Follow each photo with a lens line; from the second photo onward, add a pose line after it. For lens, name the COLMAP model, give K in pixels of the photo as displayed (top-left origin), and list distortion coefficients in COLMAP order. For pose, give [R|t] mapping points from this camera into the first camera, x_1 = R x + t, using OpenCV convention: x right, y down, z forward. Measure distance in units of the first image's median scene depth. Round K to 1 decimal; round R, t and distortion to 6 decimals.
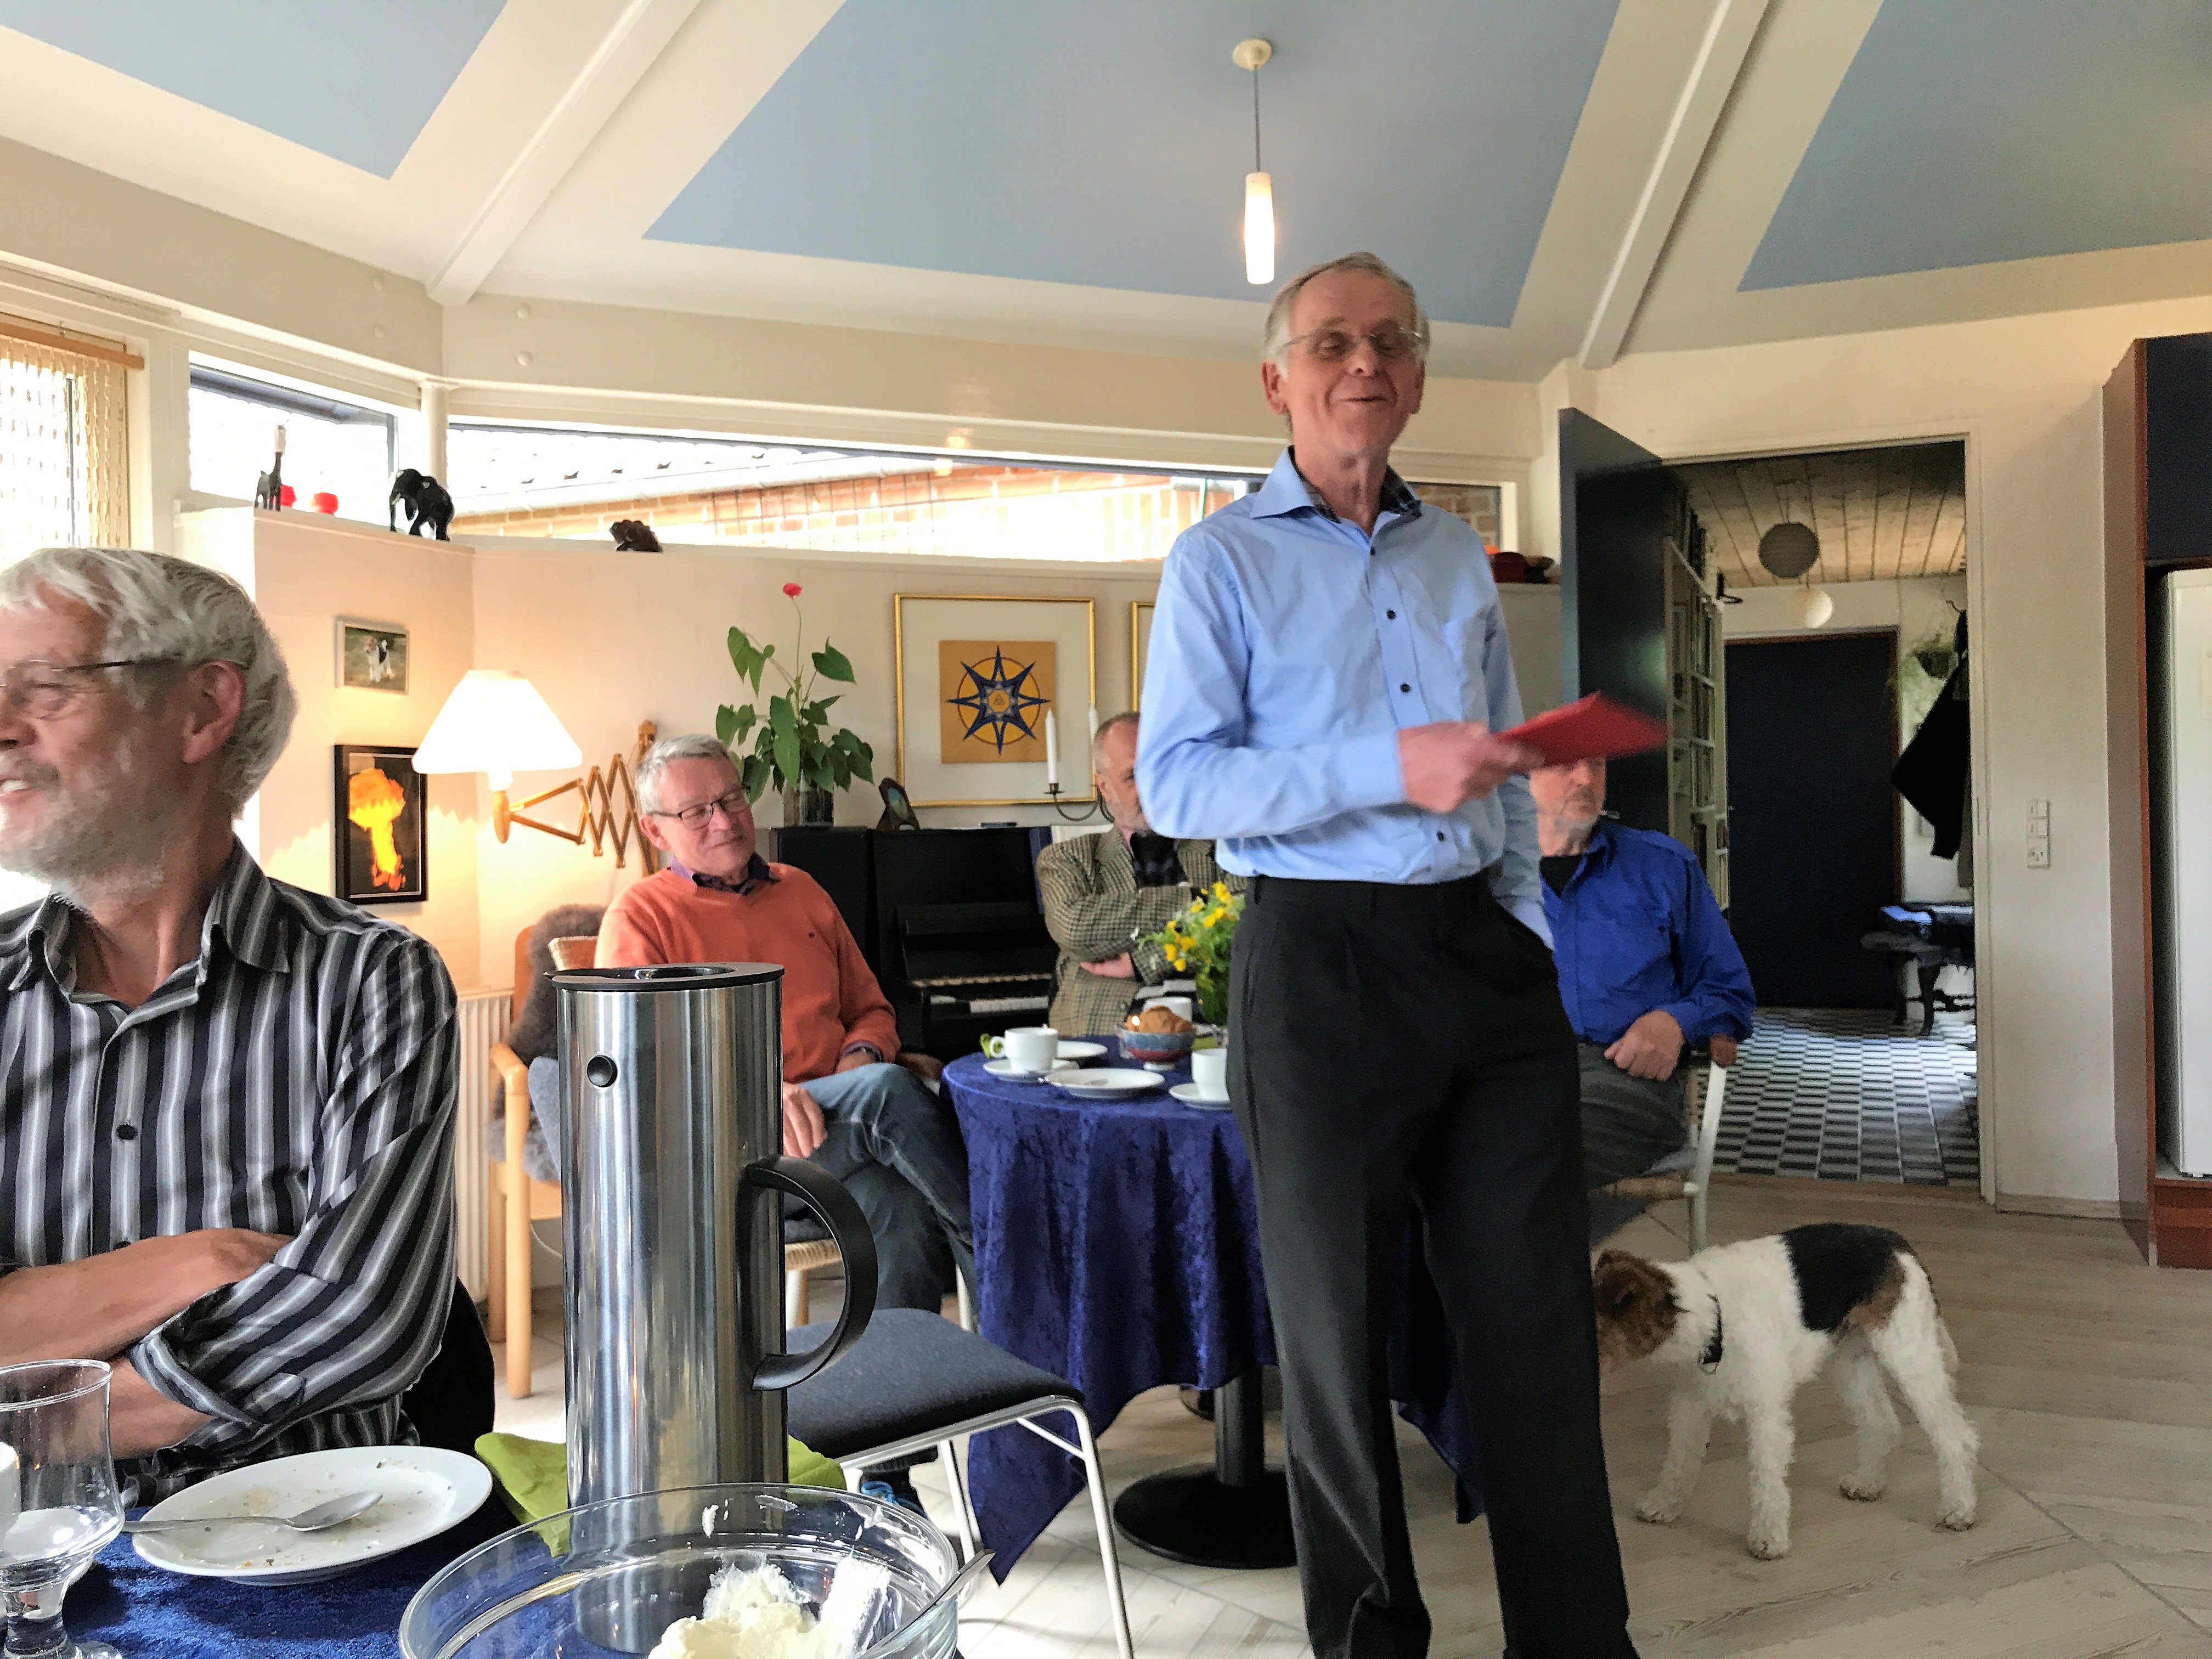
lens RADIAL K [[1820.6, 0, 1099.6], [0, 1820.6, 822.6], [0, 0, 1]] dist [0.014070, -0.005718]
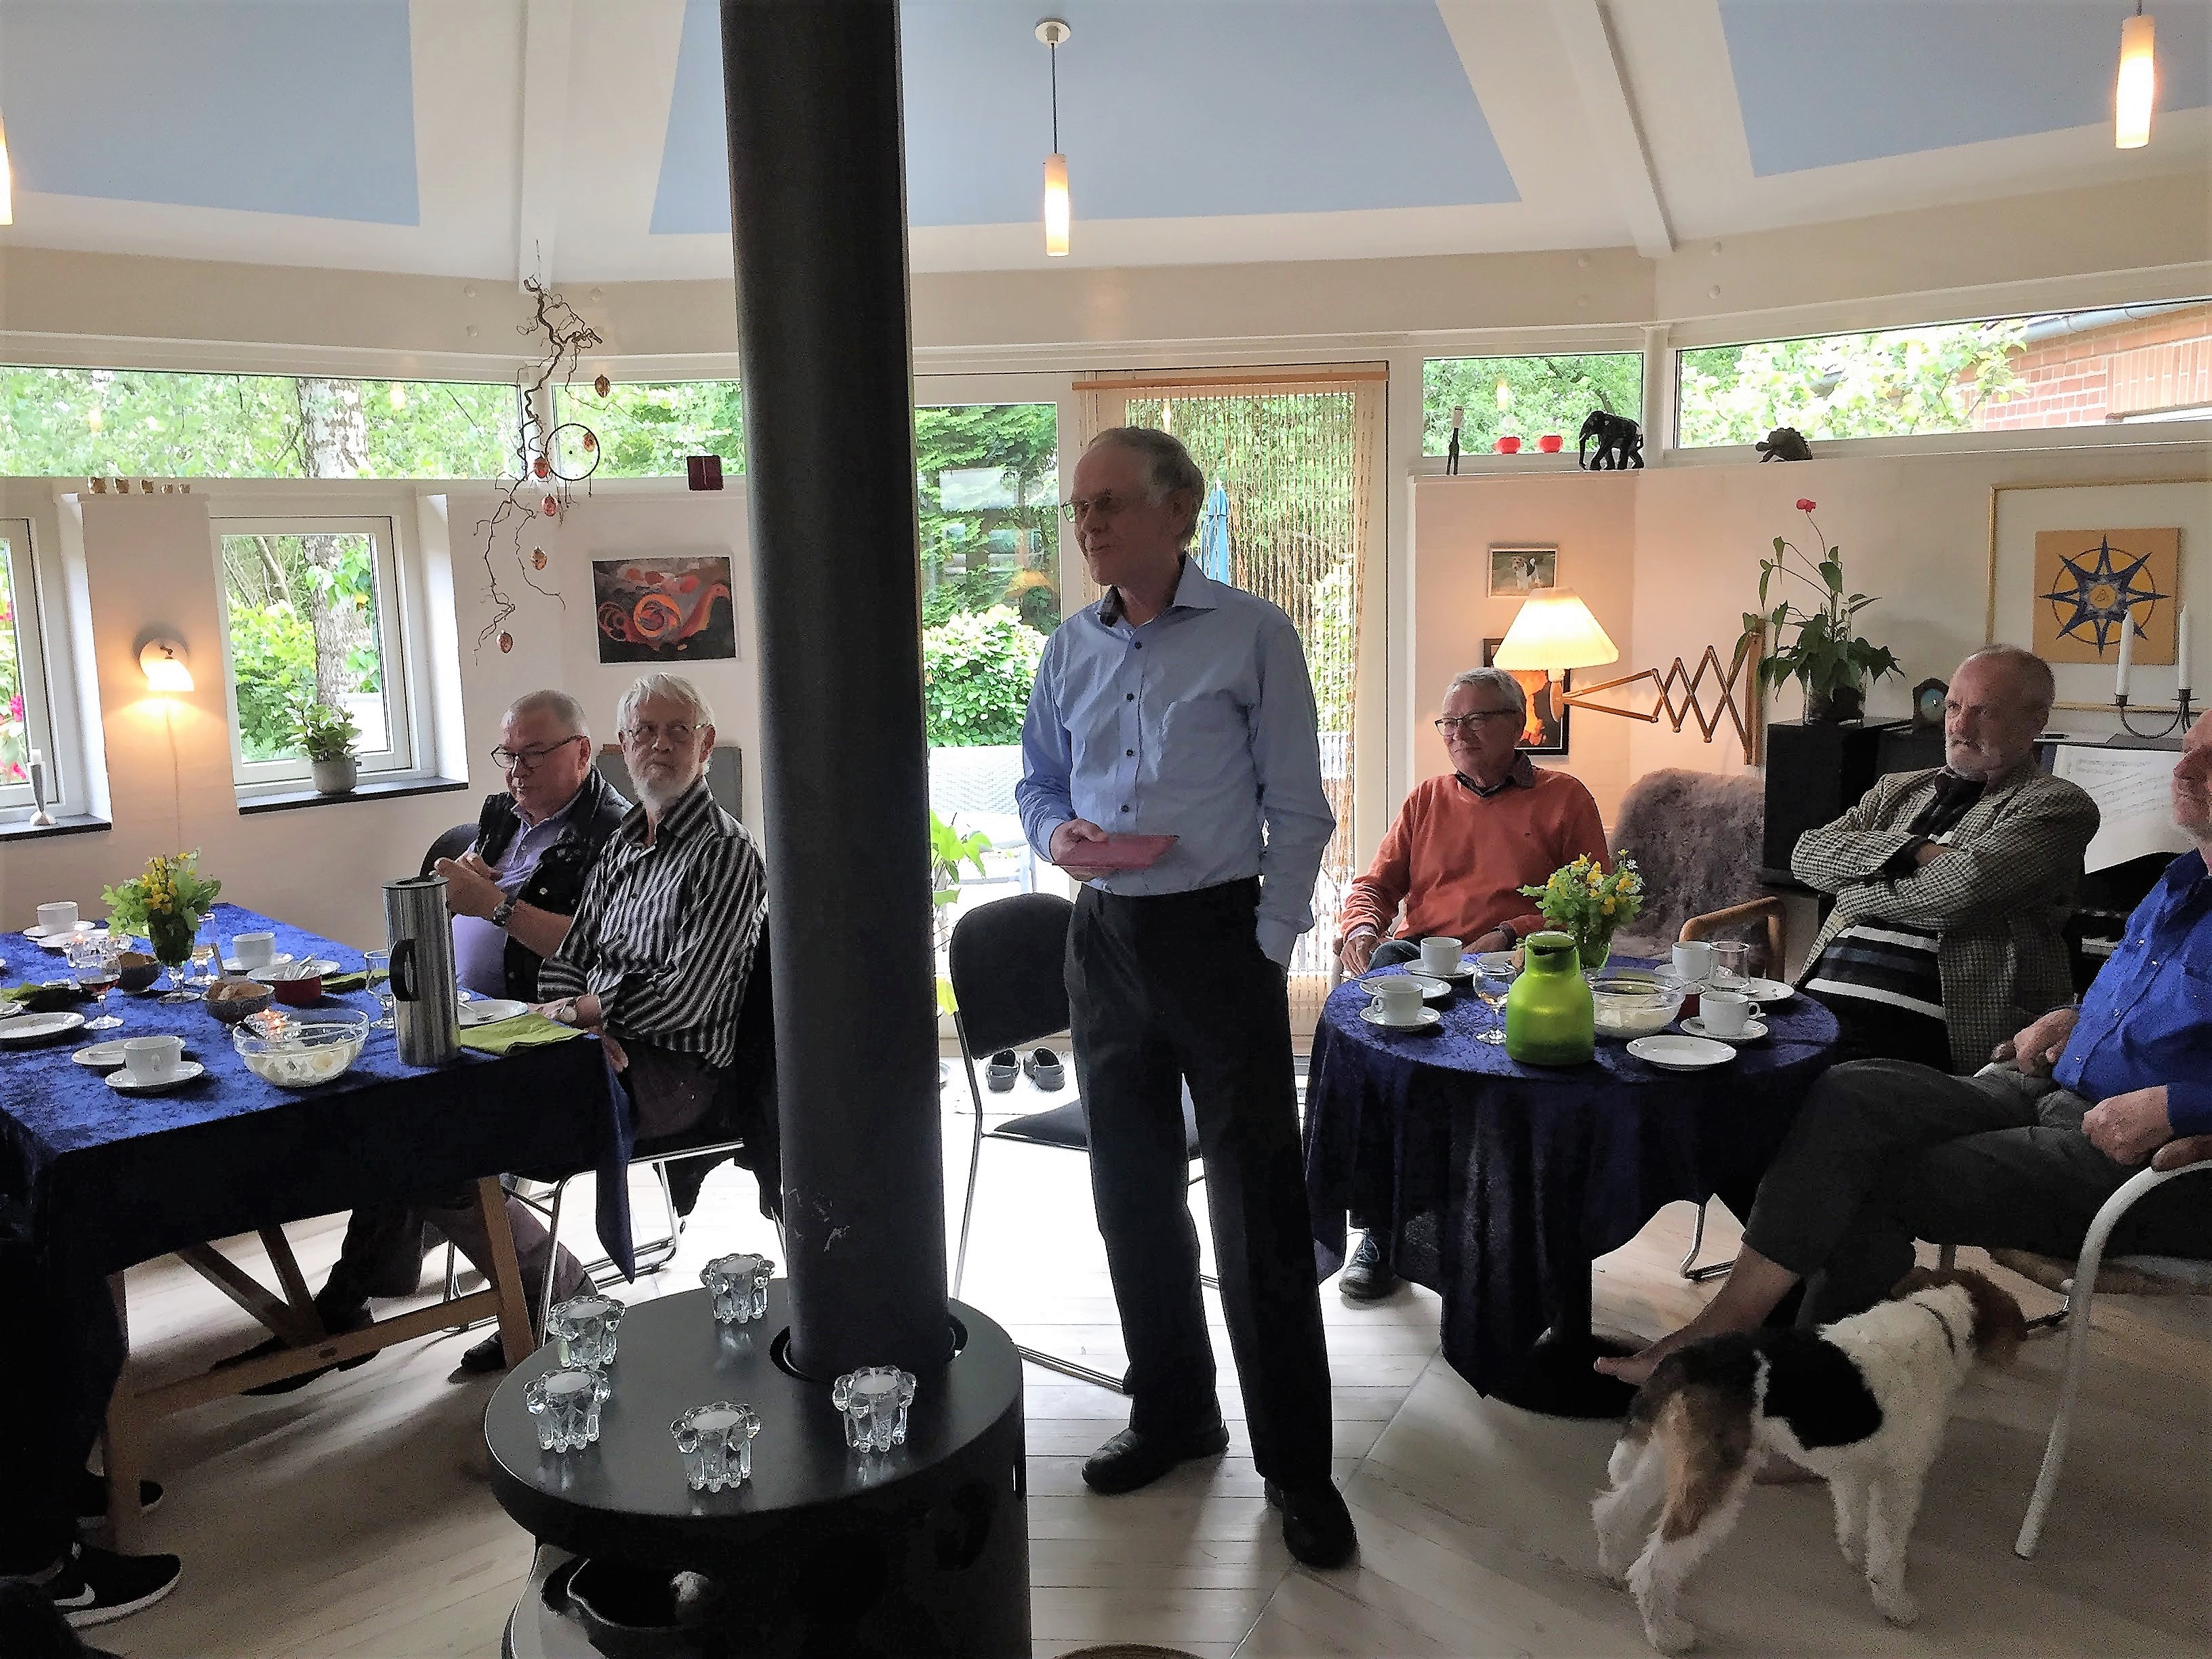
lens RADIAL K [[1885.9, 0, 1103.7], [0, 1885.9, 823.3], [0, 0, 1]] dist [0.073309, -0.090196]
pose [[0.345451, 0.149308, -0.926483, 0.760112], [0.011246, 0.986532, 0.163179, -0.130483], [0.938369, -0.066790, 0.339119, 0.216777]]
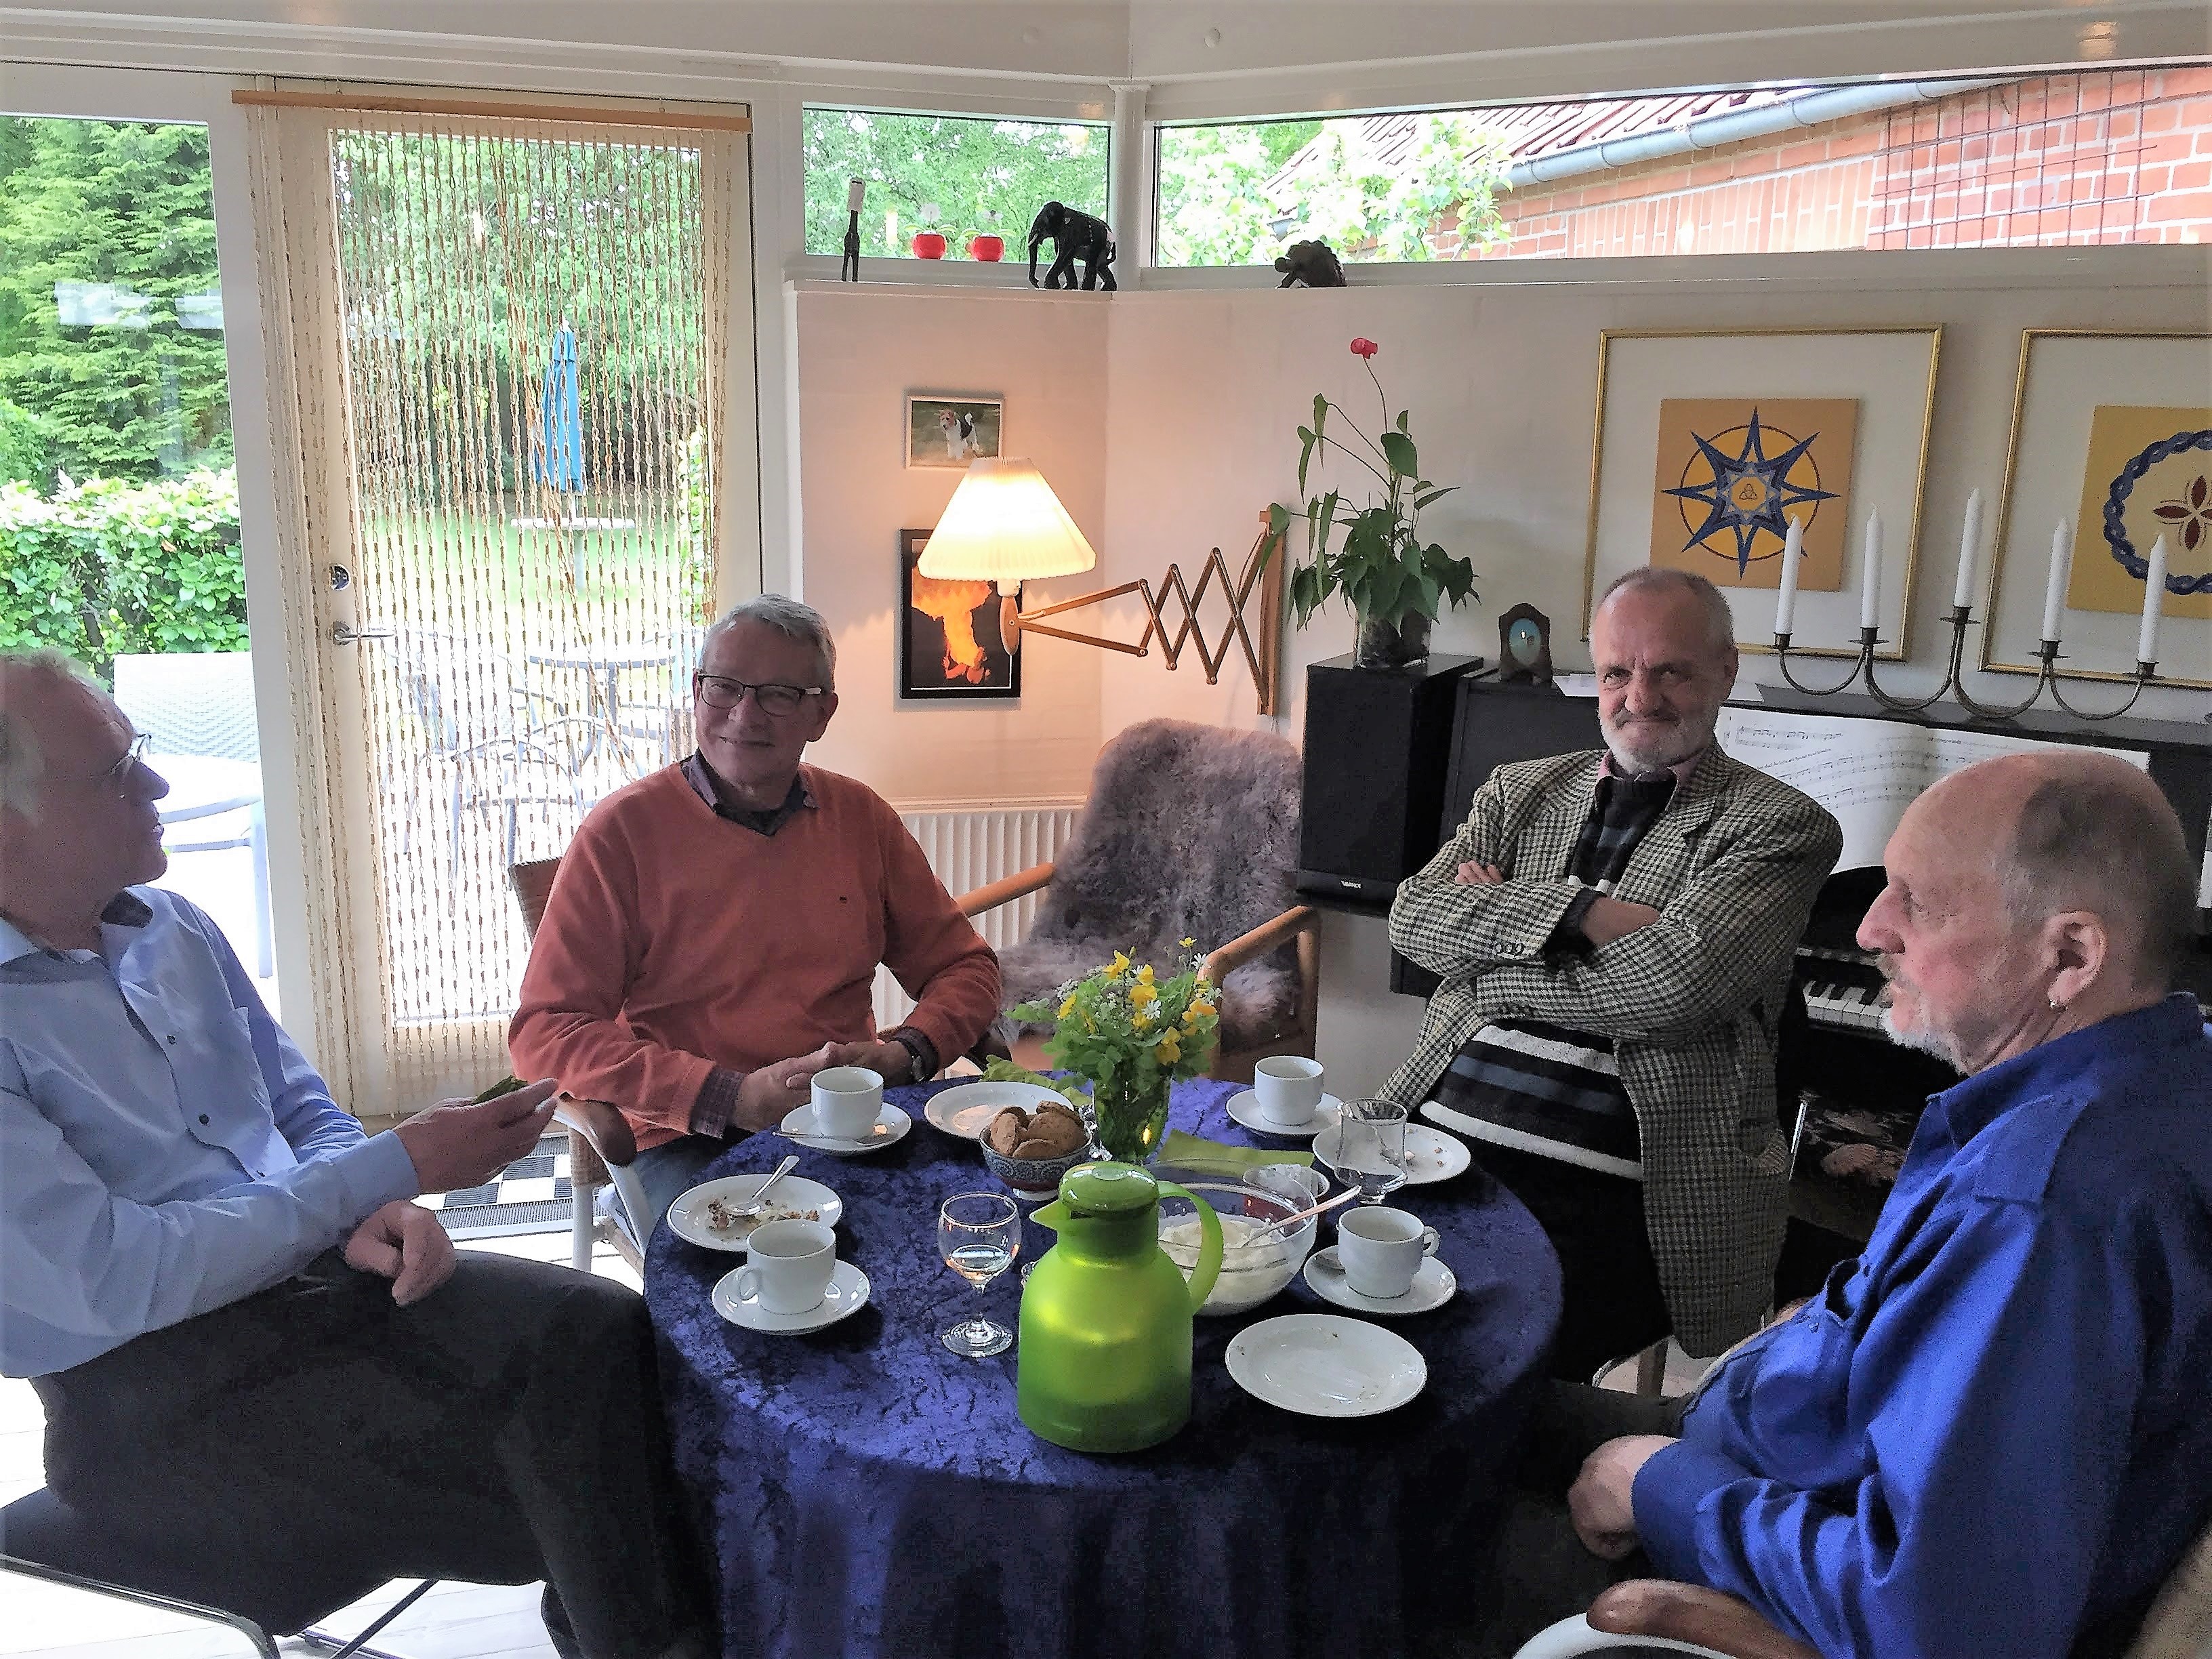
lens RADIAL K [[1885.9, 0, 1094.6], [0, 1885.9, 823.6], [0, 0, 1]] dist [0.073309, -0.090196]
pose [[0.619182, 0.198252, -0.759809, 0.387113], [-0.033135, 0.973339, 0.226965, -0.110638], [0.784548, -0.115357, 0.609244, 0.424034]]
